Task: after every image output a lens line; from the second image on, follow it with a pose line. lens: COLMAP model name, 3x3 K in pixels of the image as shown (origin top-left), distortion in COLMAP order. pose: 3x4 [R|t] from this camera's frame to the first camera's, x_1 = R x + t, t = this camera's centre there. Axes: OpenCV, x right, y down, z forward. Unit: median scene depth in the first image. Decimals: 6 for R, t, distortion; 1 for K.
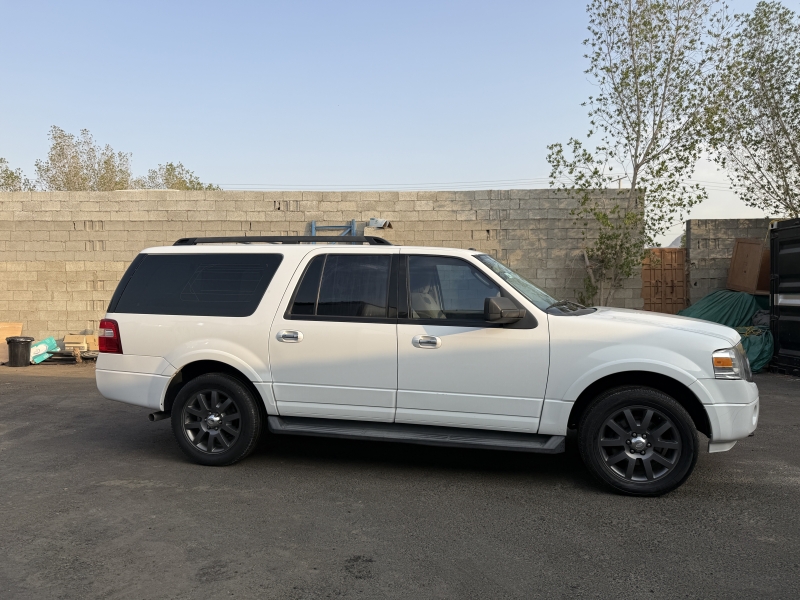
lens RADIAL K [[581.6, 0, 400.8], [0, 581.6, 305.3], [0, 0, 1]] dist [0.053722, -0.082674]
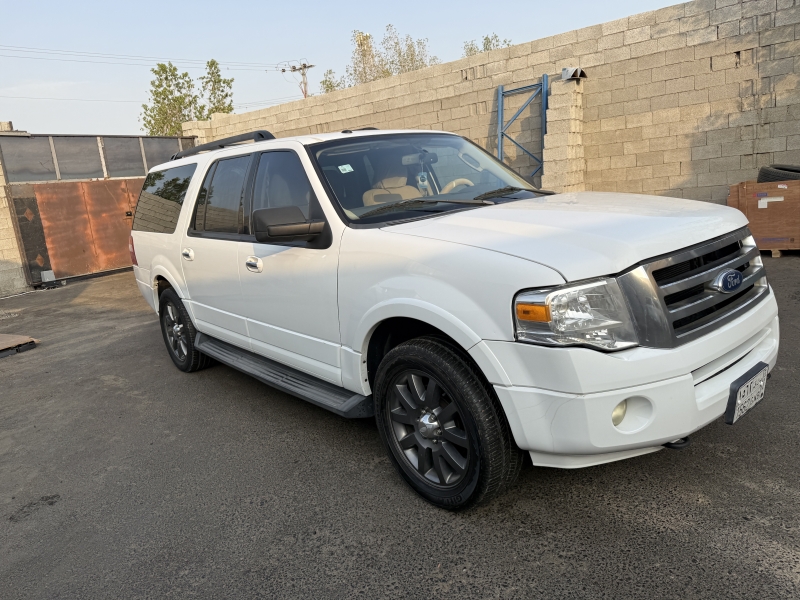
lens RADIAL K [[581.6, 0, 395.2], [0, 581.6, 295.9], [0, 0, 1]] dist [0.053722, -0.082674]
pose [[0.781843, 0.039295, -0.622236, 0.291453], [0.091000, 0.980132, 0.176239, -0.007998], [0.616798, -0.194415, 0.762734, 0.196372]]
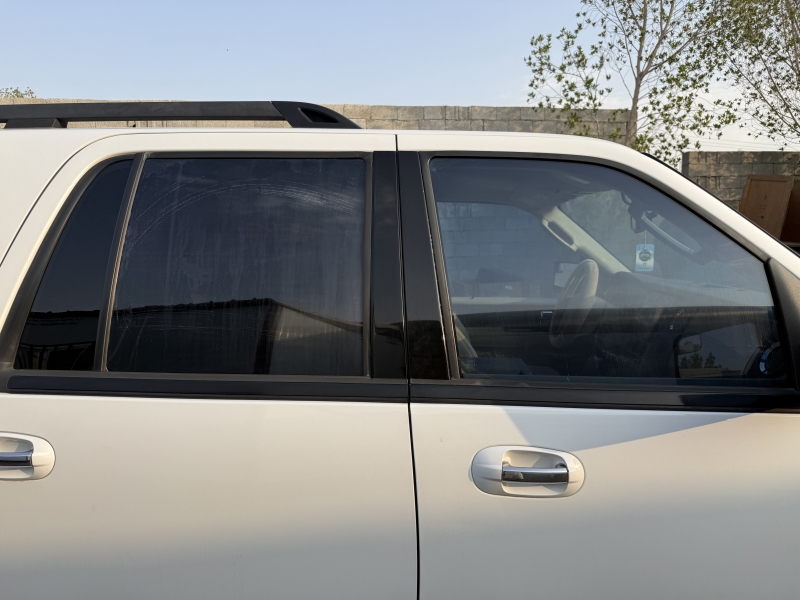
lens RADIAL K [[581.6, 0, 407.4], [0, 581.6, 298.0], [0, 0, 1]] dist [0.053722, -0.082674]
pose [[0.985588, -0.030562, 0.166382, -0.020881], [0.018690, 0.997197, 0.072455, -0.014980], [-0.168130, -0.068301, 0.983396, 0.299477]]
